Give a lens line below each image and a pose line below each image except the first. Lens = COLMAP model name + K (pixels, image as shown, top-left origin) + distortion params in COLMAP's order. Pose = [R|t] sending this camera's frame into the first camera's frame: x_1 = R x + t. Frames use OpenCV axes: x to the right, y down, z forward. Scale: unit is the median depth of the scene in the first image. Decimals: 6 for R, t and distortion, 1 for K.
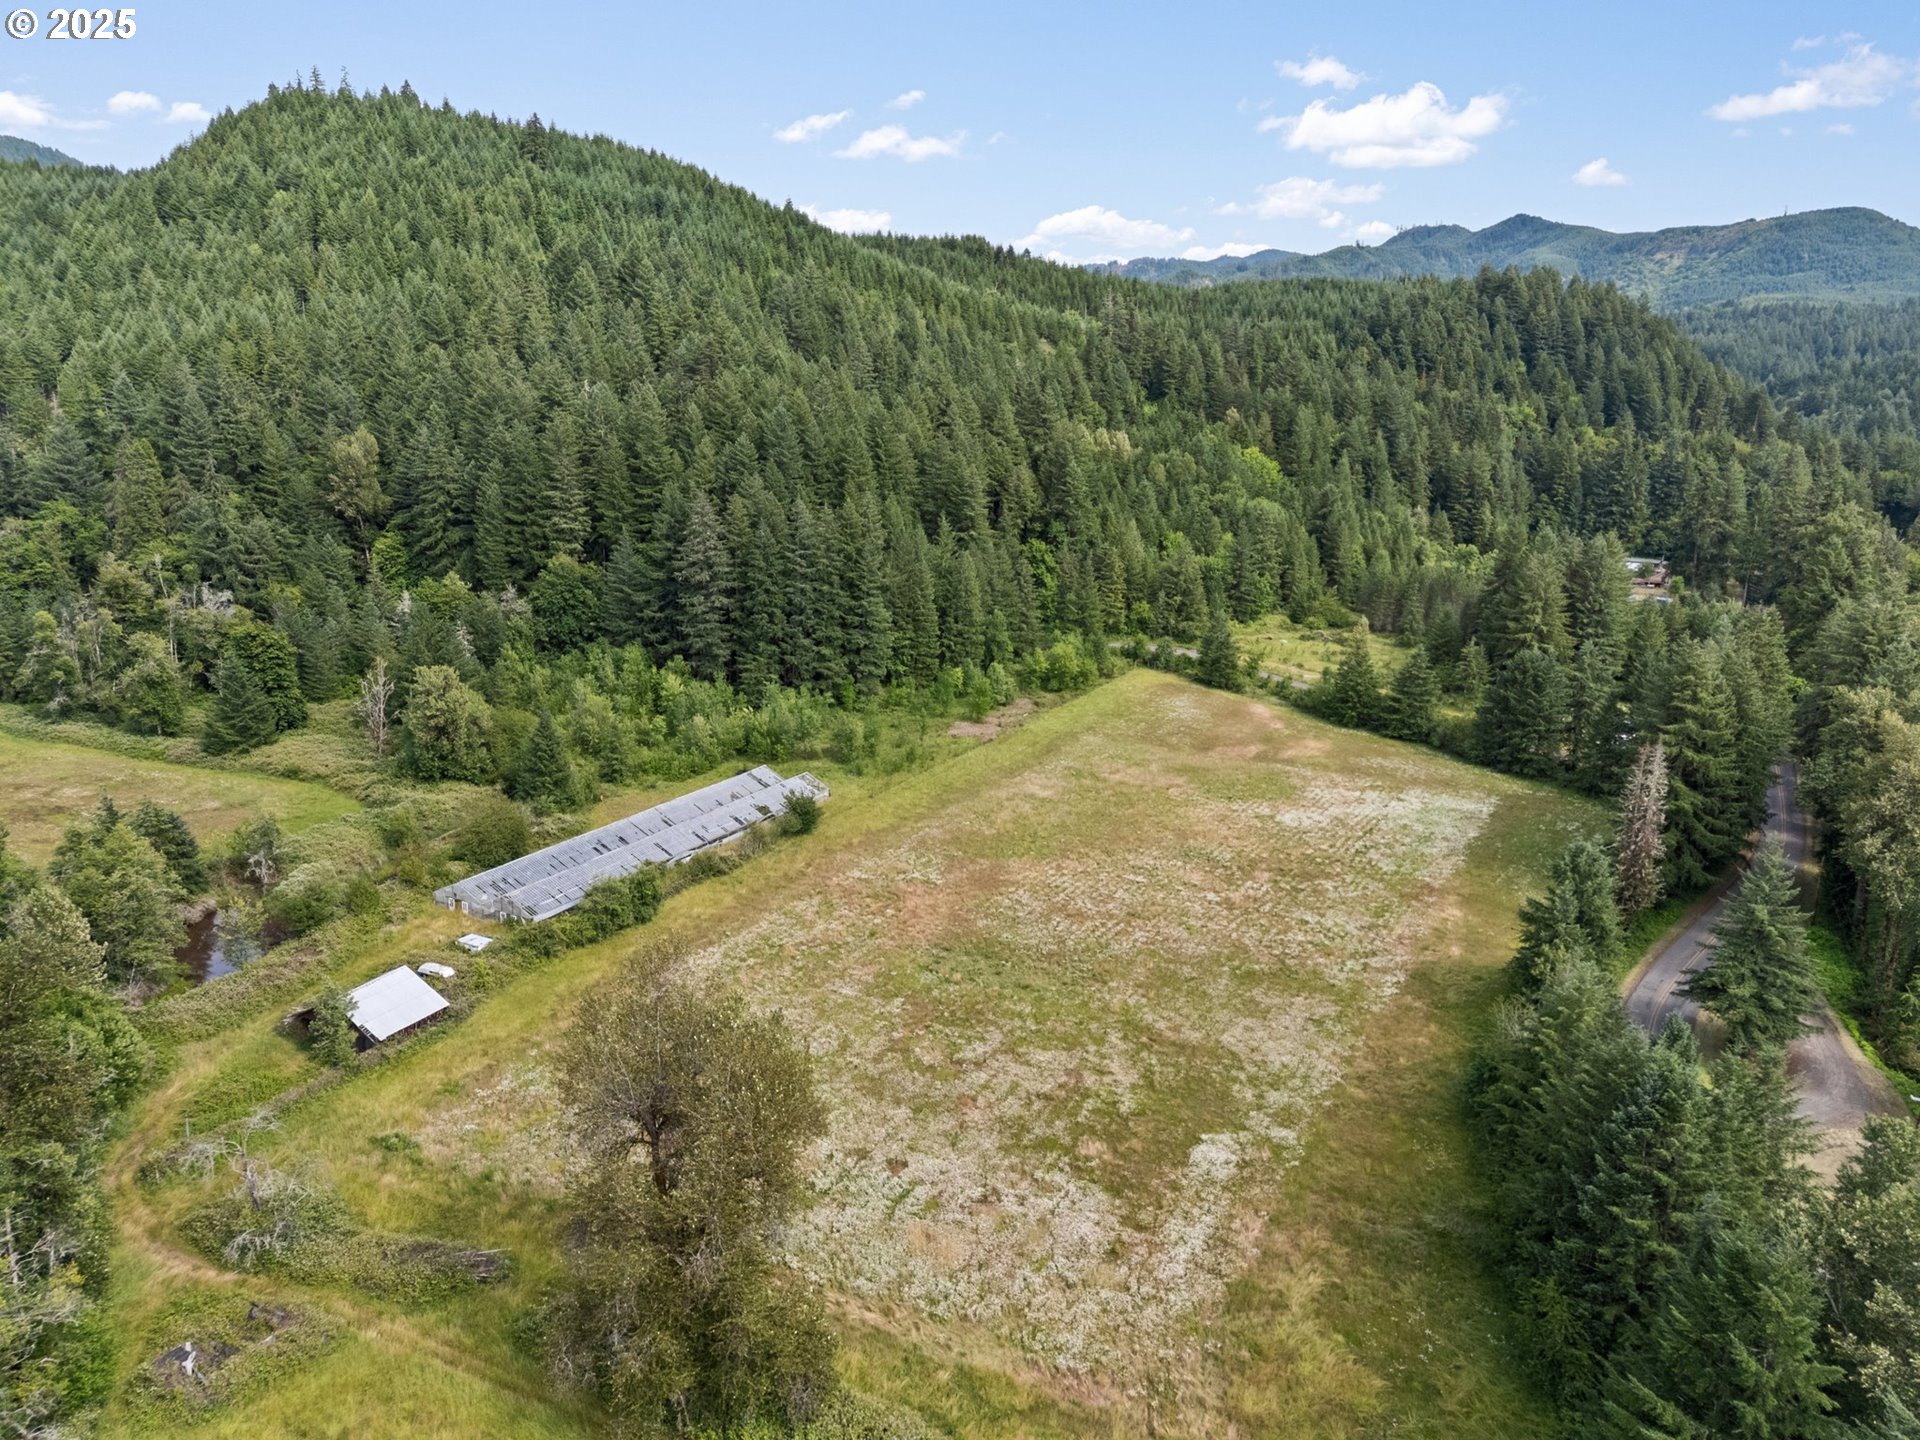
lens RADIAL K [[1410.9, 0, 974.1], [0, 1410.9, 717.7], [0, 0, 1]] dist [0.072295, -0.061006]
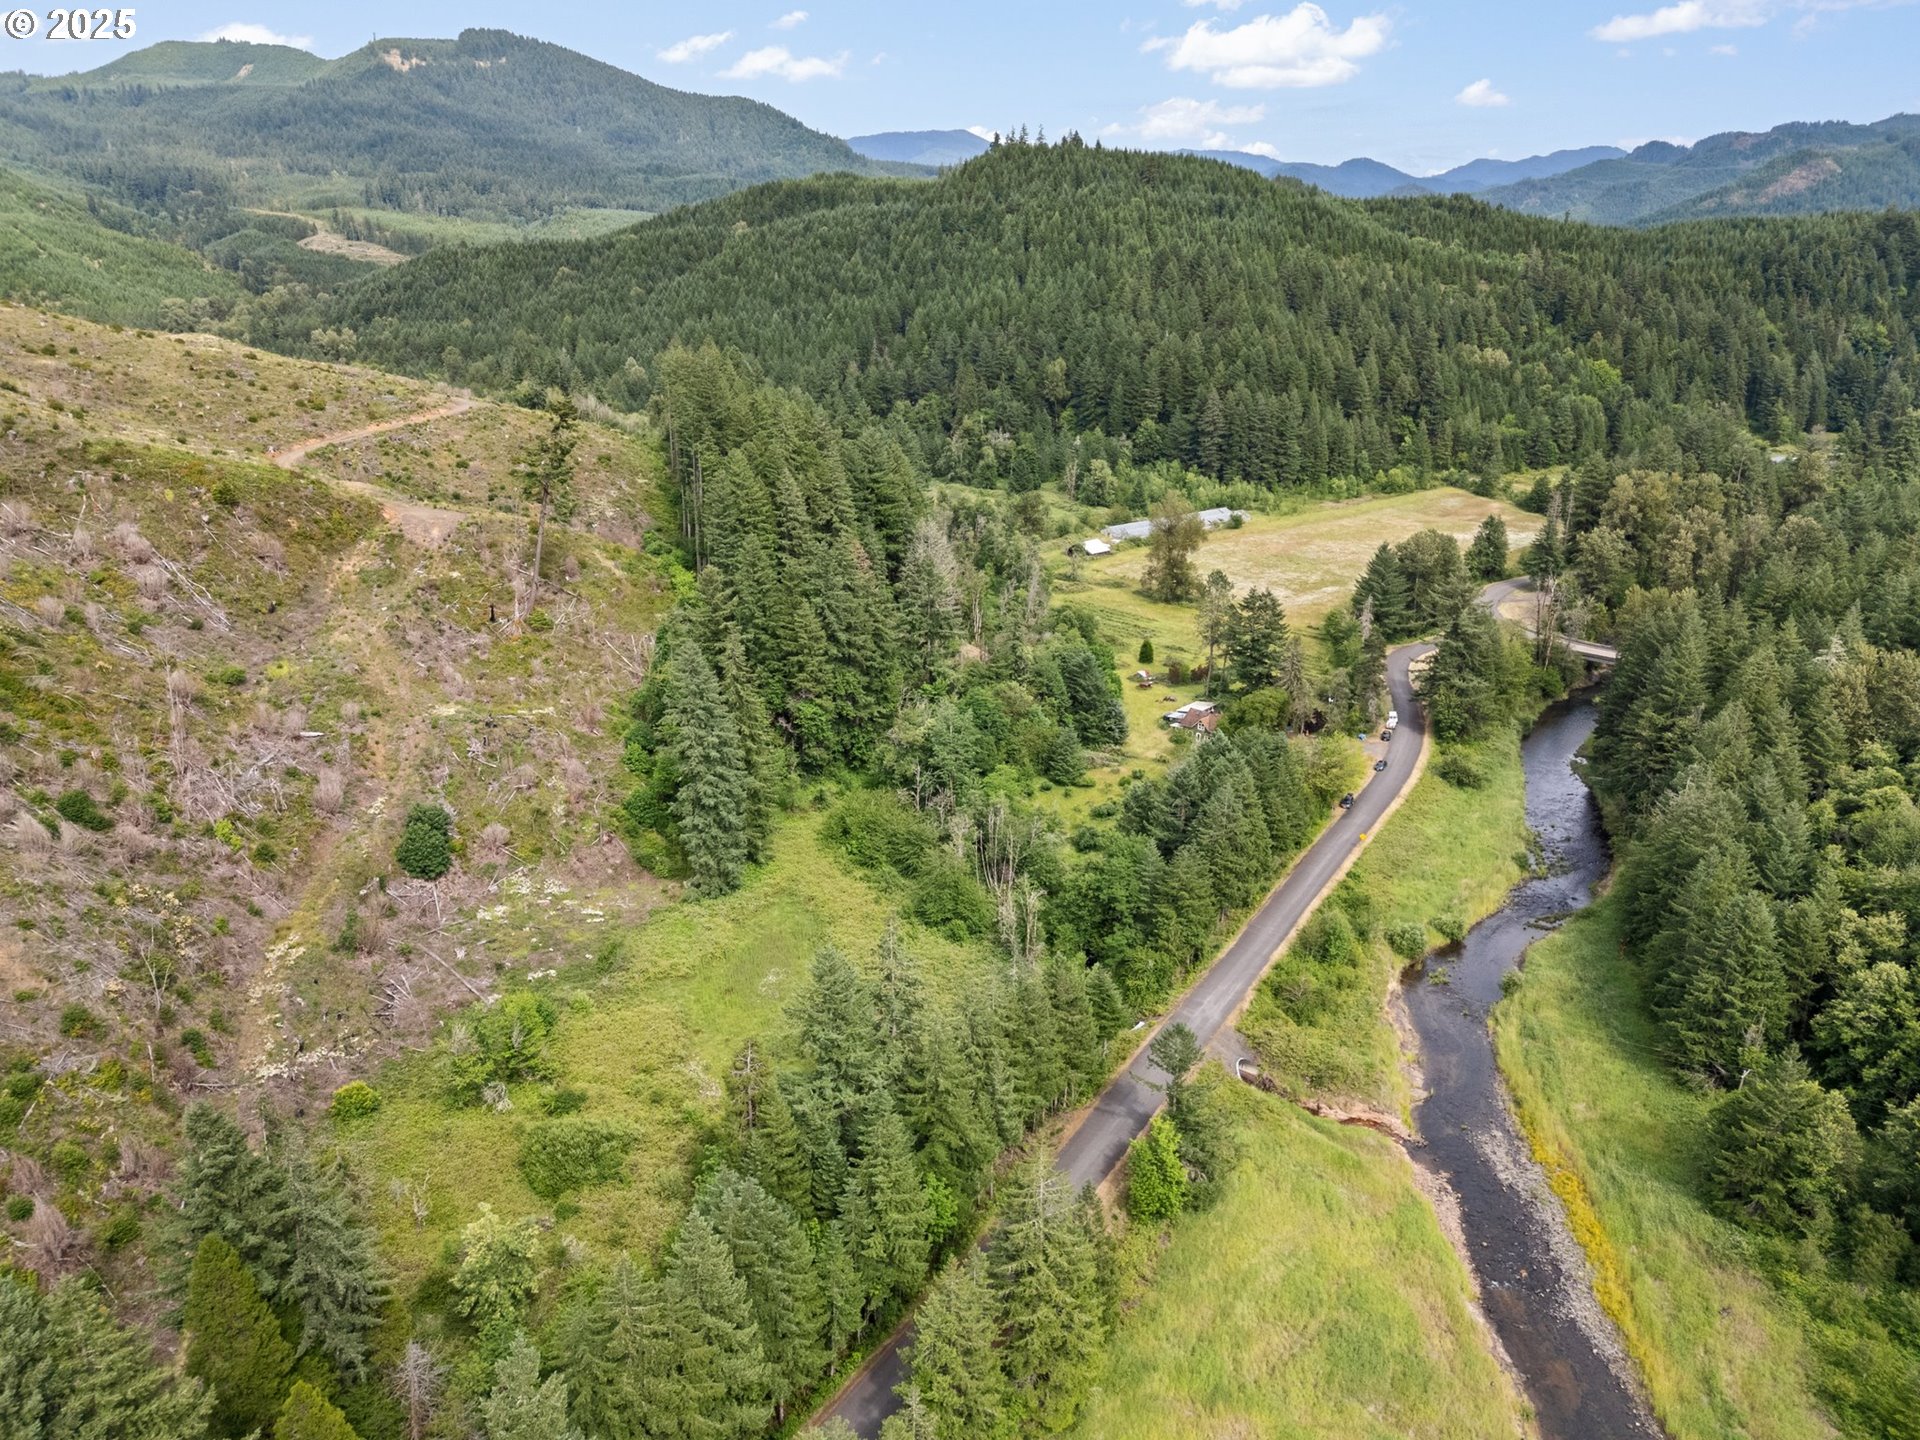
lens RADIAL K [[1410.9, 0, 967.0], [0, 1410.9, 718.2], [0, 0, 1]] dist [0.072295, -0.061006]
pose [[0.923875, 0.095606, -0.370561, 0.303588], [-0.069127, 0.994055, 0.084121, 0.180190], [0.376400, -0.052102, 0.924991, -1.147159]]
